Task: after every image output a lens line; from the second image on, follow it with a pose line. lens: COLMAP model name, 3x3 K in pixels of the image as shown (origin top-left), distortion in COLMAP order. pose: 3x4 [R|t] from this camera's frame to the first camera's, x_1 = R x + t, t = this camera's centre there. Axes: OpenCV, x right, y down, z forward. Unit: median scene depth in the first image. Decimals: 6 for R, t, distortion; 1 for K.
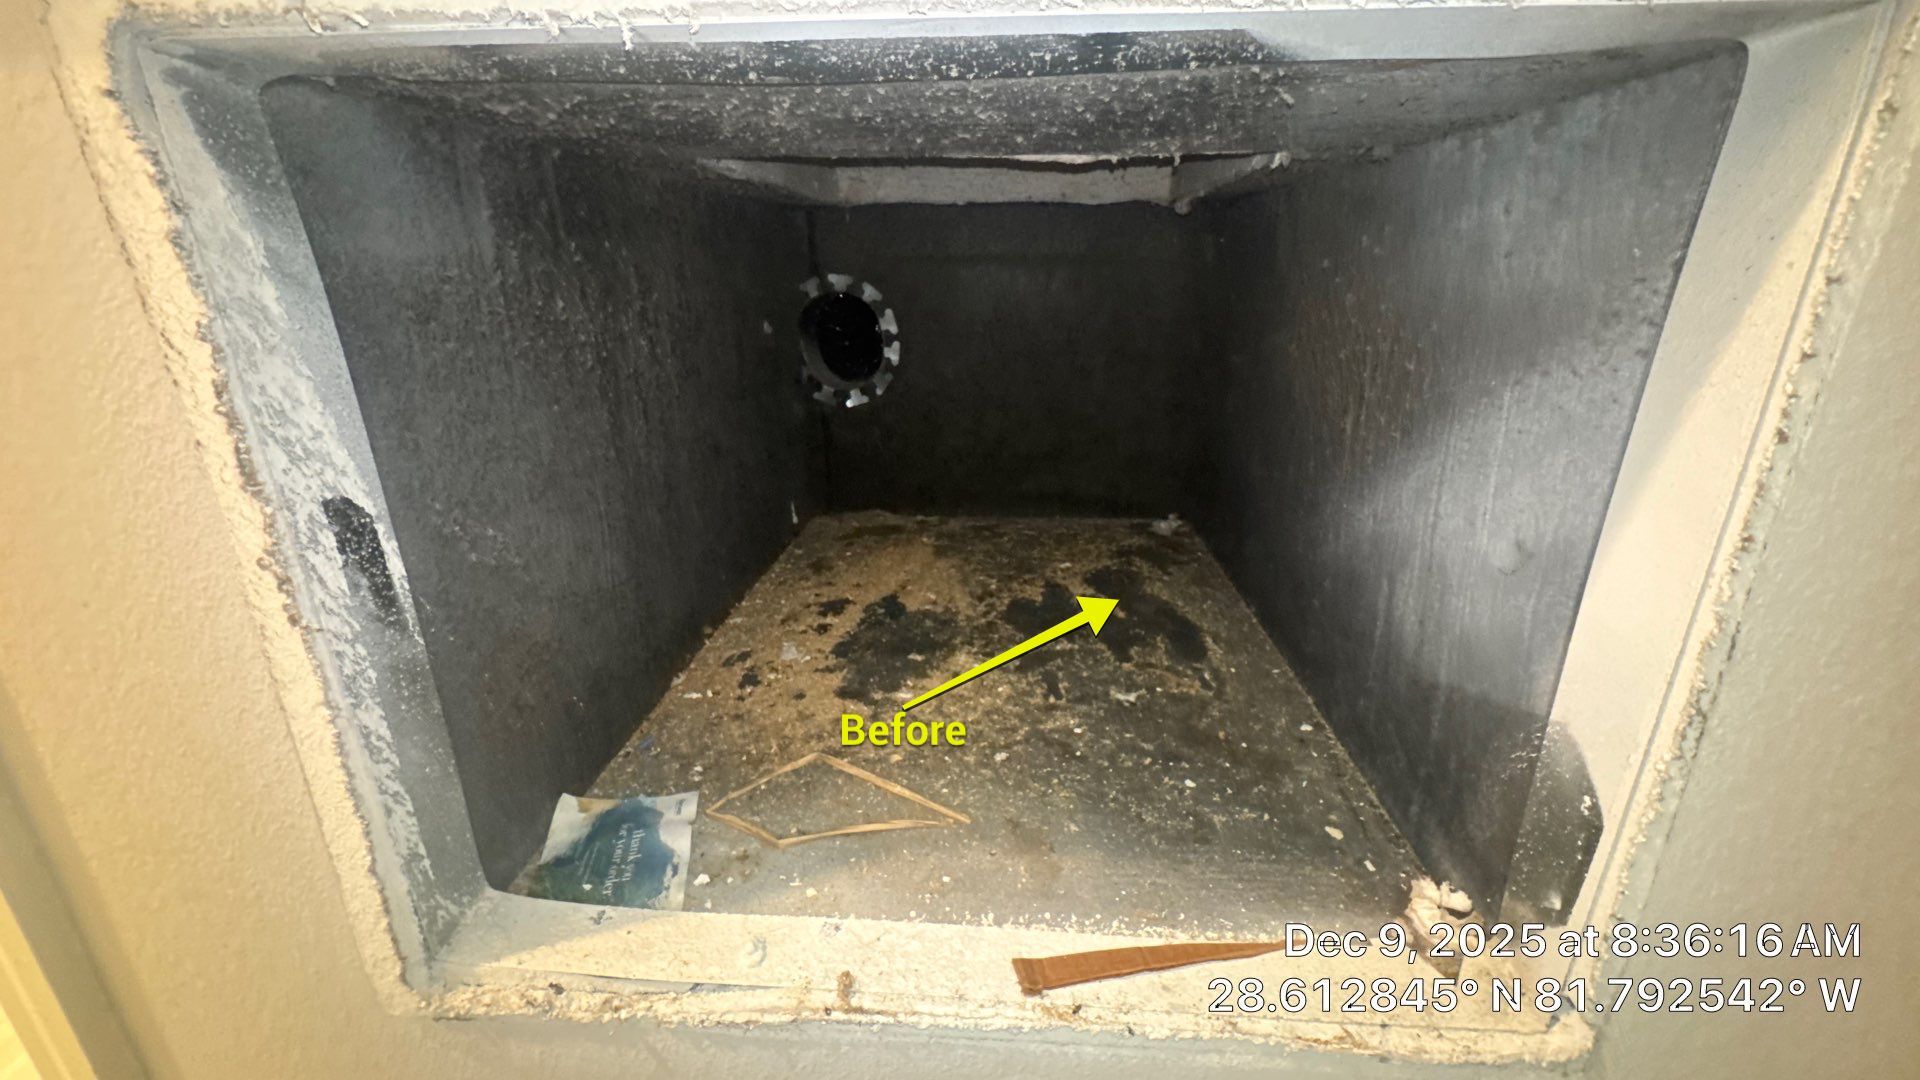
lens RADIAL K [[768.8, 0, 961.5], [0, 768.8, 538.0], [0, 0, 1]] dist [-0.004886, 0.000736]
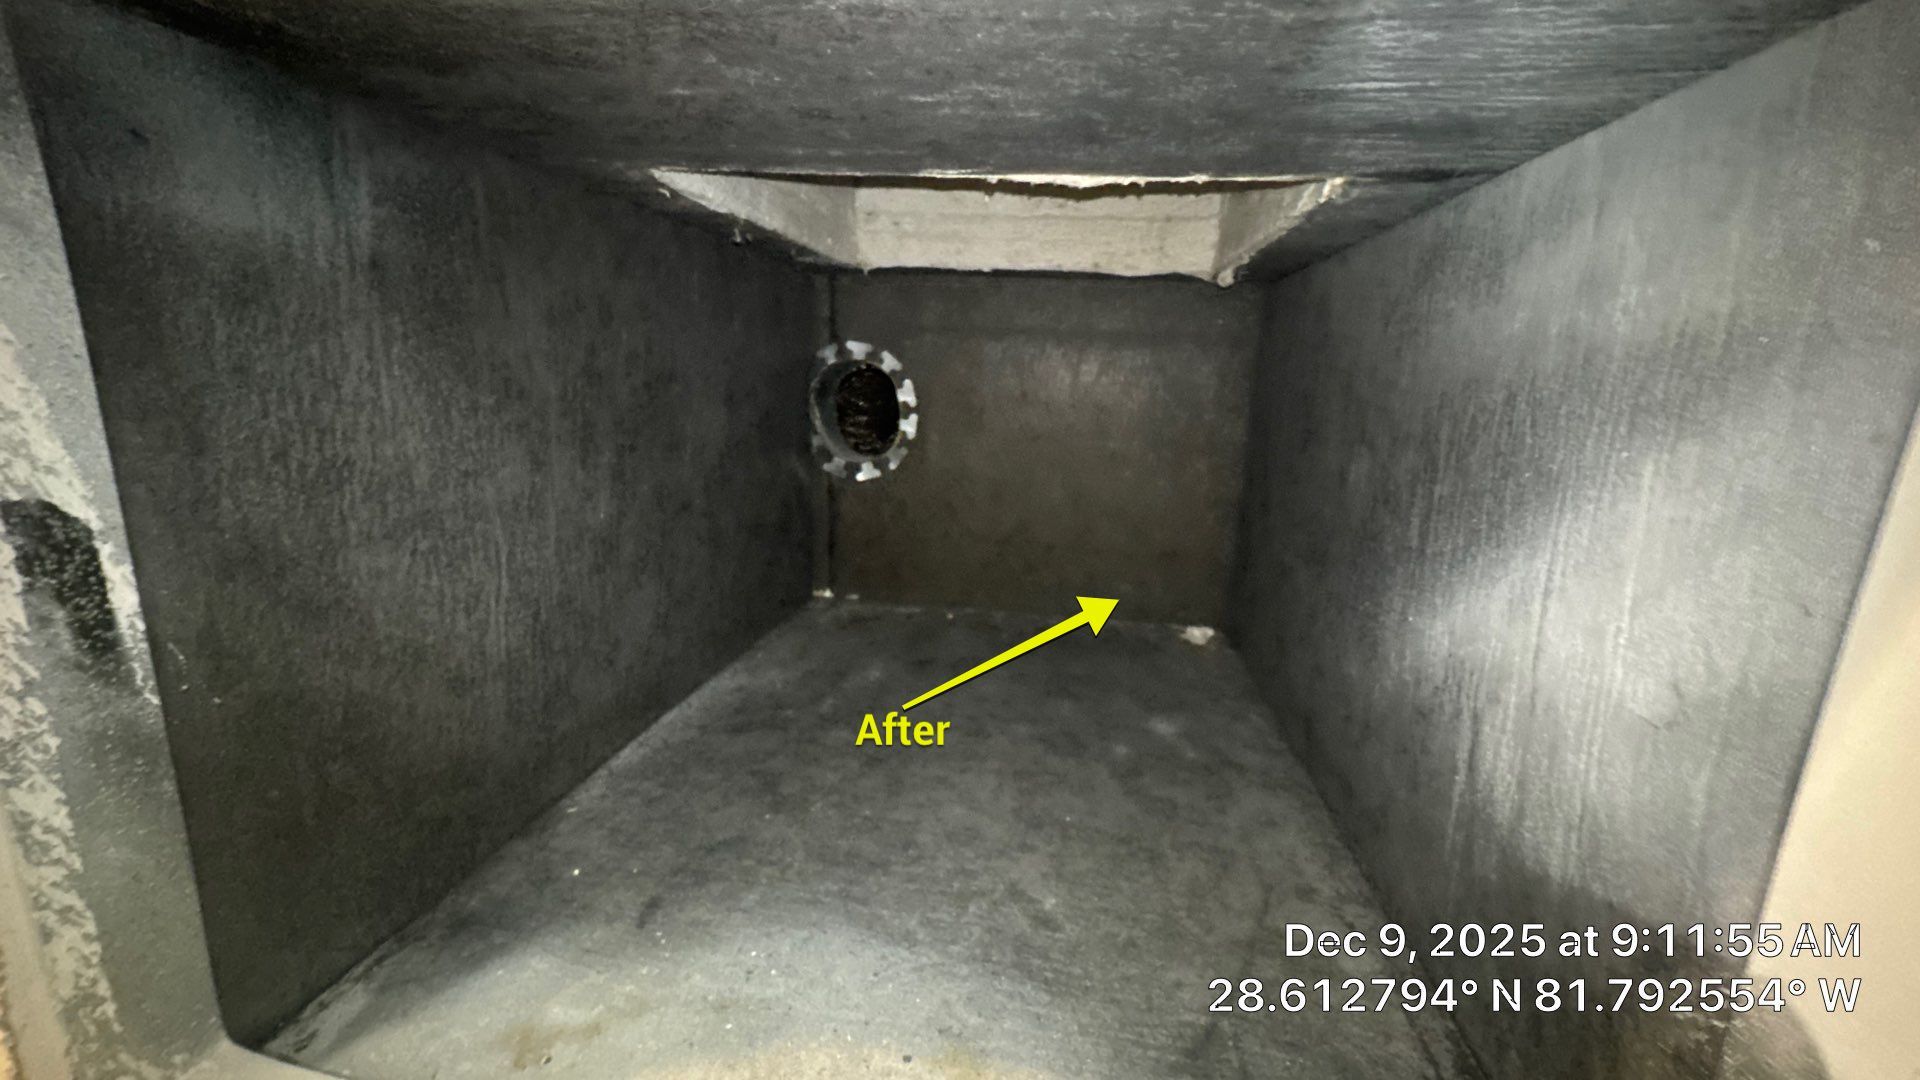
lens RADIAL K [[768.8, 0, 958.8], [0, 768.8, 538.3], [0, 0, 1]] dist [-0.004886, 0.000736]
pose [[0.995184, 0.063739, -0.074473, 0.124495], [-0.072445, 0.990038, -0.120736, 0.007217], [0.066035, 0.125550, 0.989887, 0.246134]]
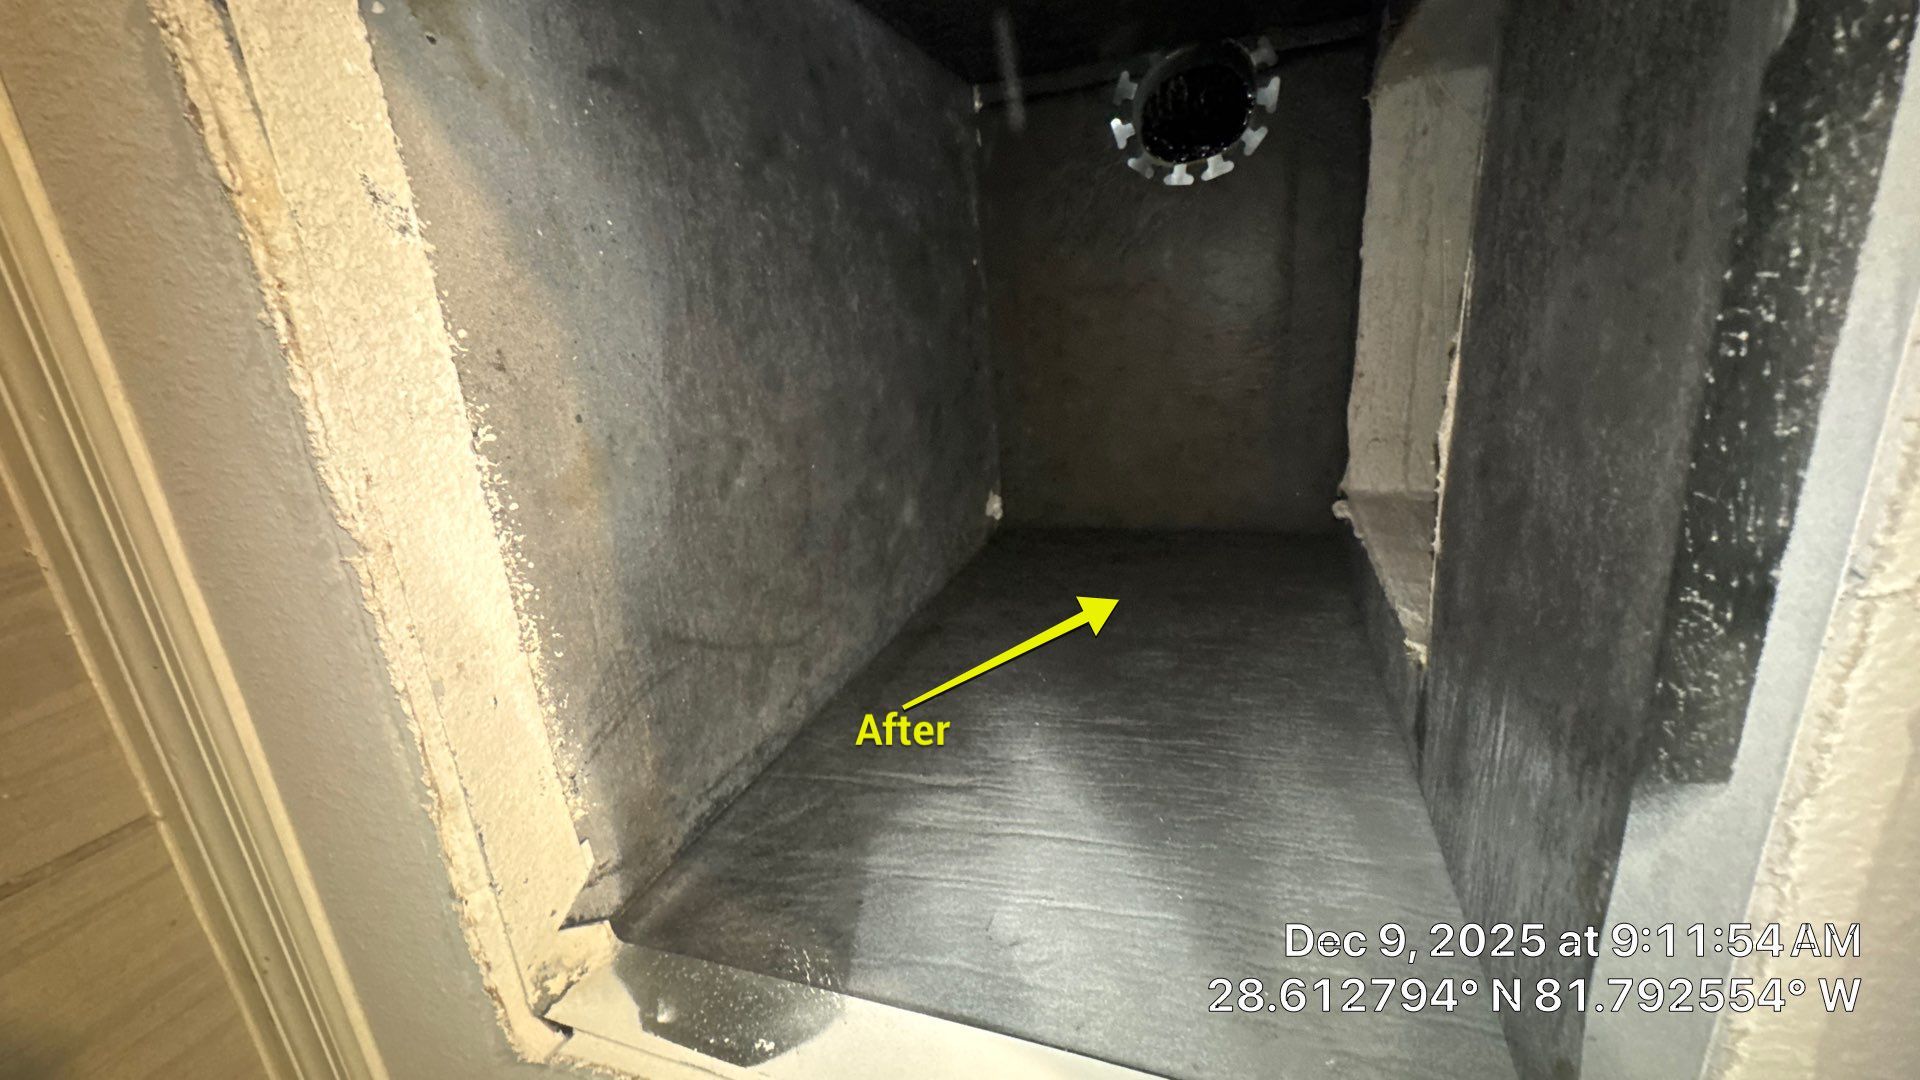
lens RADIAL K [[768.8, 0, 961.6], [0, 768.8, 540.7], [0, 0, 1]] dist [-0.004886, 0.000736]
pose [[0.093602, 0.931339, 0.351919, -0.093448], [-0.995598, 0.089304, 0.028464, 0.006553], [-0.004918, -0.353034, 0.935598, 0.236399]]
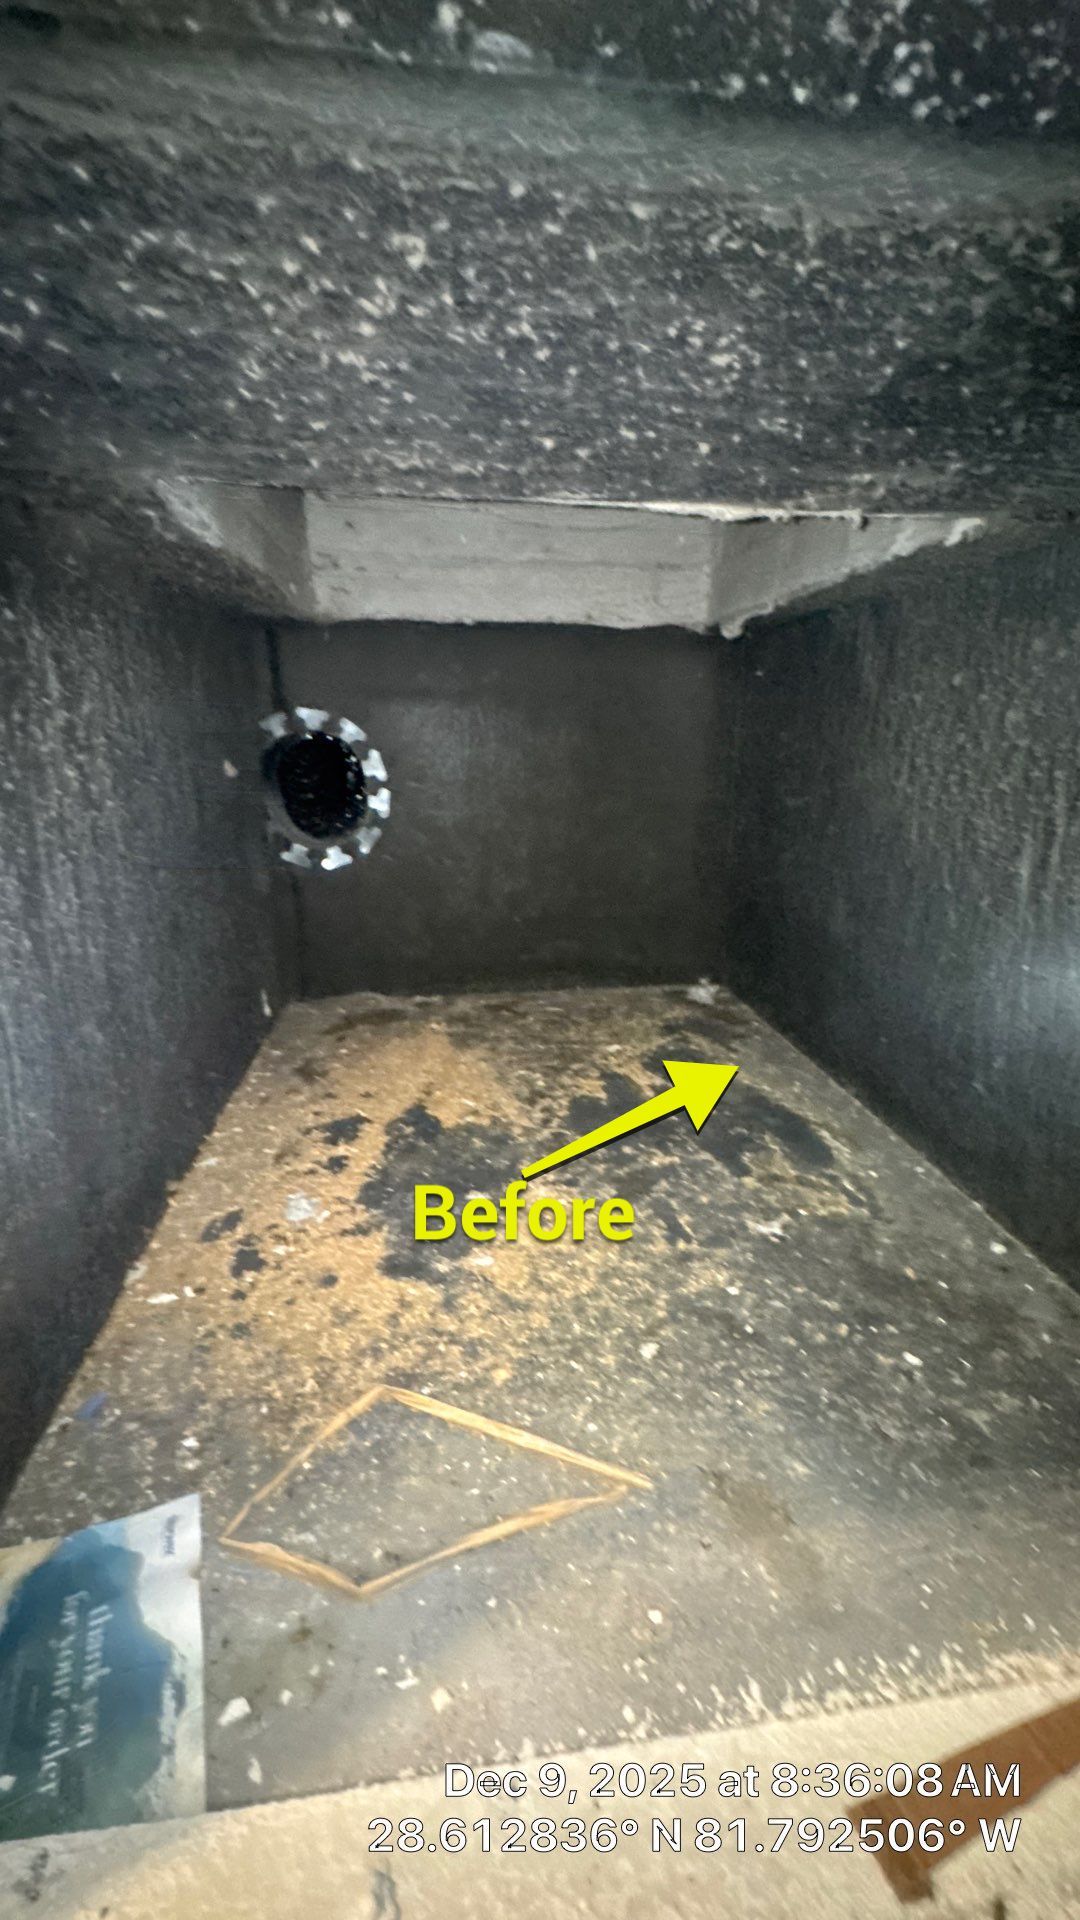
lens RADIAL K [[768.8, 0, 541.1], [0, 768.8, 958.4], [0, 0, 1]] dist [-0.004886, 0.000736]
pose [[0.981002, -0.047243, 0.188157, -0.212482], [0.057386, 0.997157, -0.048827, -0.057839], [-0.185315, 0.058697, 0.980925, 0.412265]]
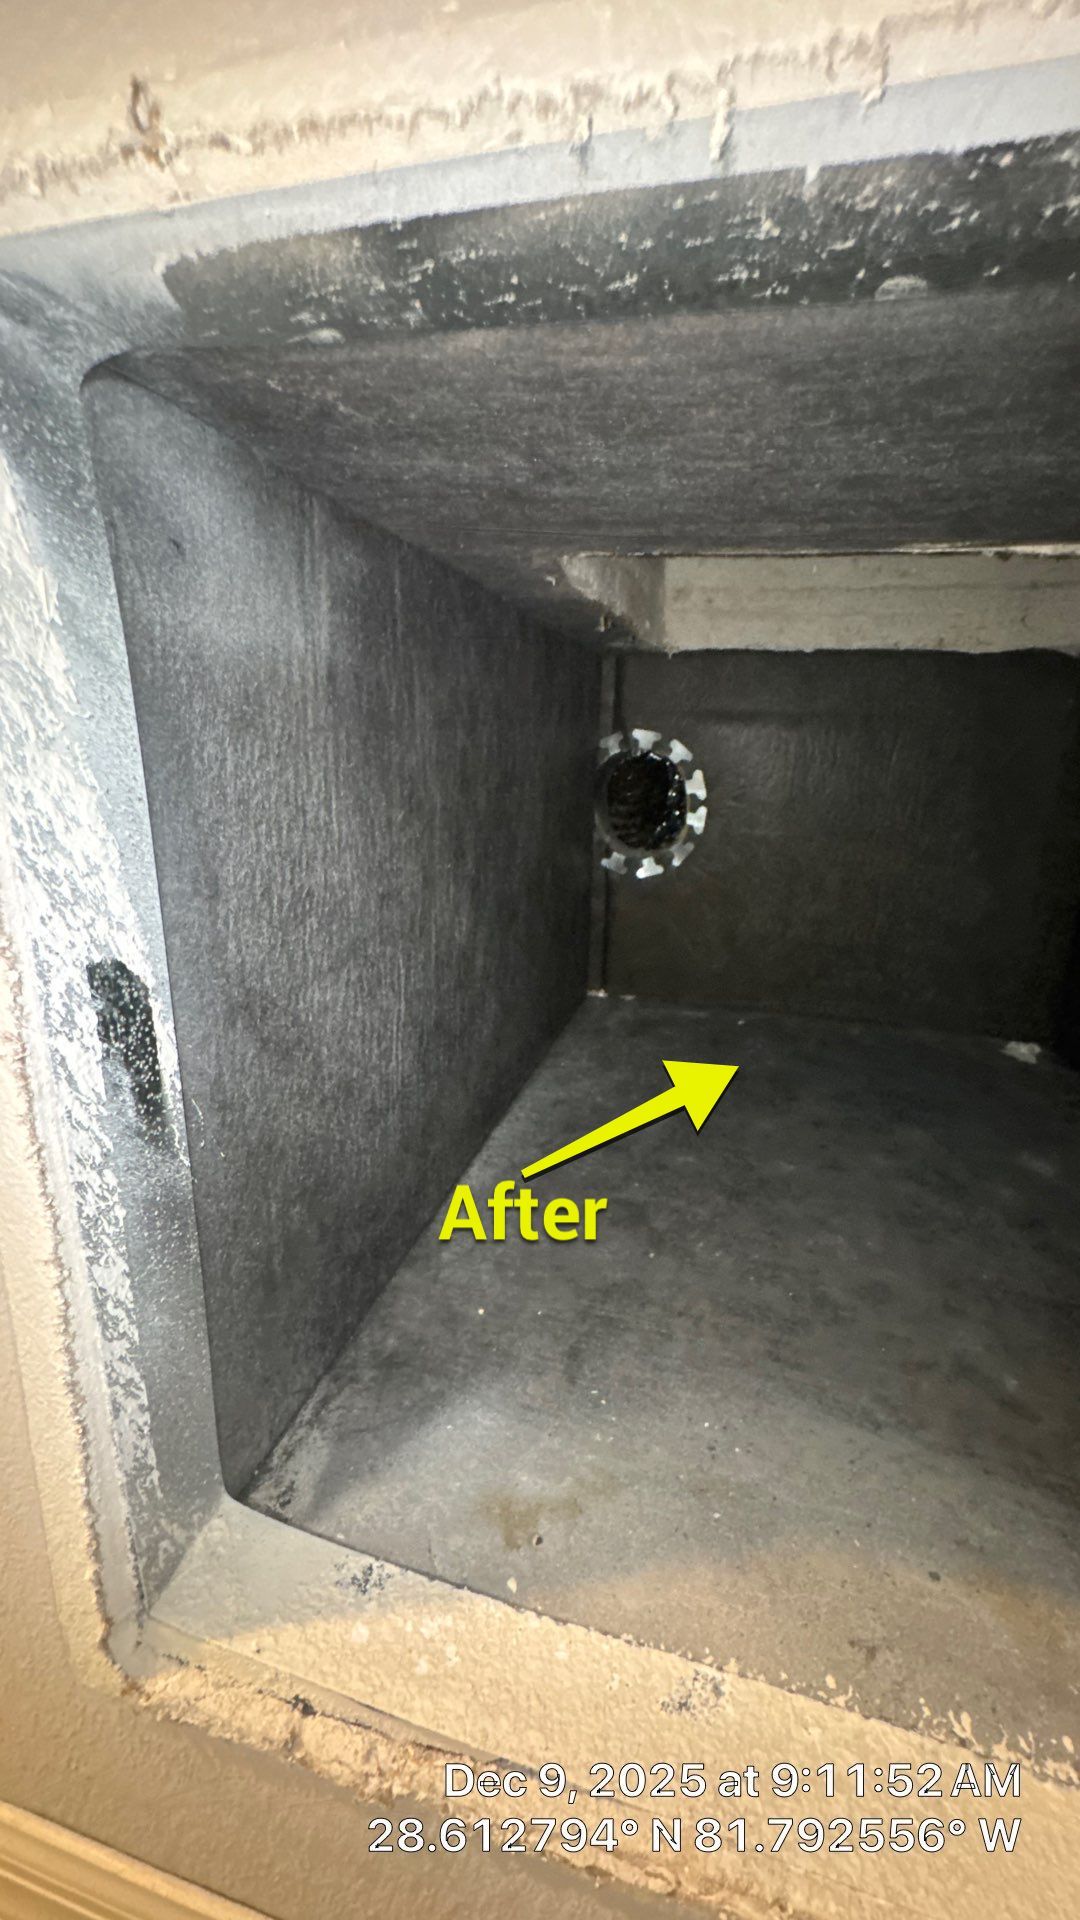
lens RADIAL K [[768.8, 0, 538.7], [0, 768.8, 957.7], [0, 0, 1]] dist [-0.004886, 0.000736]
pose [[0.979256, 0.085532, -0.183688, -0.235498], [-0.097534, 0.993581, -0.057311, -0.041844], [0.177607, 0.074038, 0.981312, 0.299531]]
